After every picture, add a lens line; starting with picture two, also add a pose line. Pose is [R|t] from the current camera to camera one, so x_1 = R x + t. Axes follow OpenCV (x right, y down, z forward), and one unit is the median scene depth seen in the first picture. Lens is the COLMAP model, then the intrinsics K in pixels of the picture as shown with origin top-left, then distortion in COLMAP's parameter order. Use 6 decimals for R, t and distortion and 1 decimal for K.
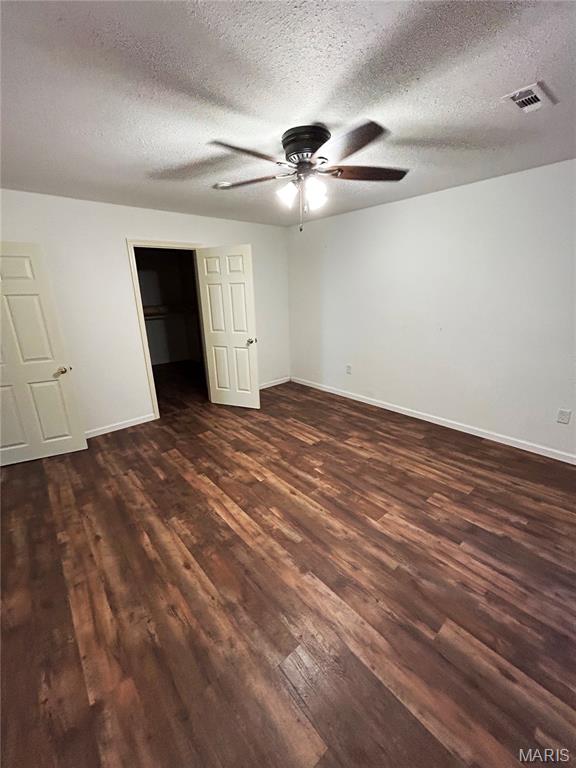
lens RADIAL K [[310.4, 0, 288.6], [0, 310.4, 381.4], [0, 0, 1]] dist [-0.002851, 0.000857]
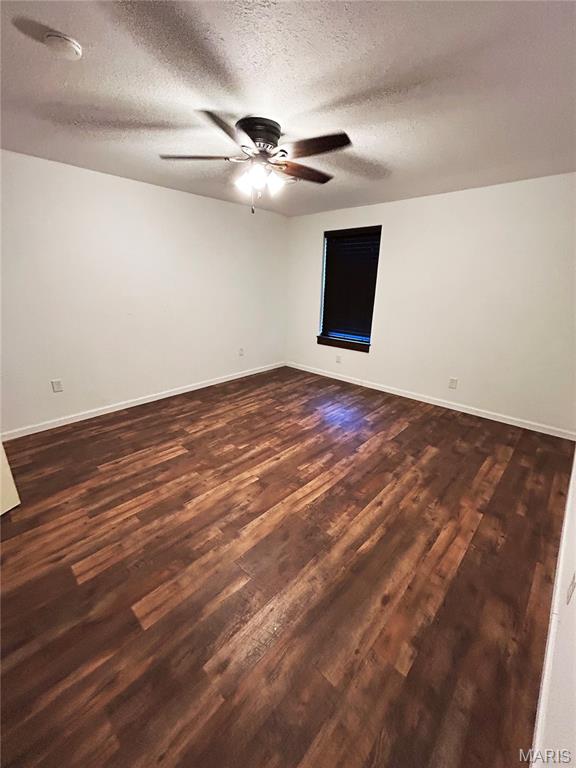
lens RADIAL K [[310.4, 0, 288.6], [0, 310.4, 381.4], [0, 0, 1]] dist [-0.002851, 0.000857]
pose [[-0.102042, -0.287210, 0.952417, -0.968168], [0.276349, 0.911546, 0.304493, -0.215407], [-0.955625, 0.294270, -0.013646, 0.911448]]
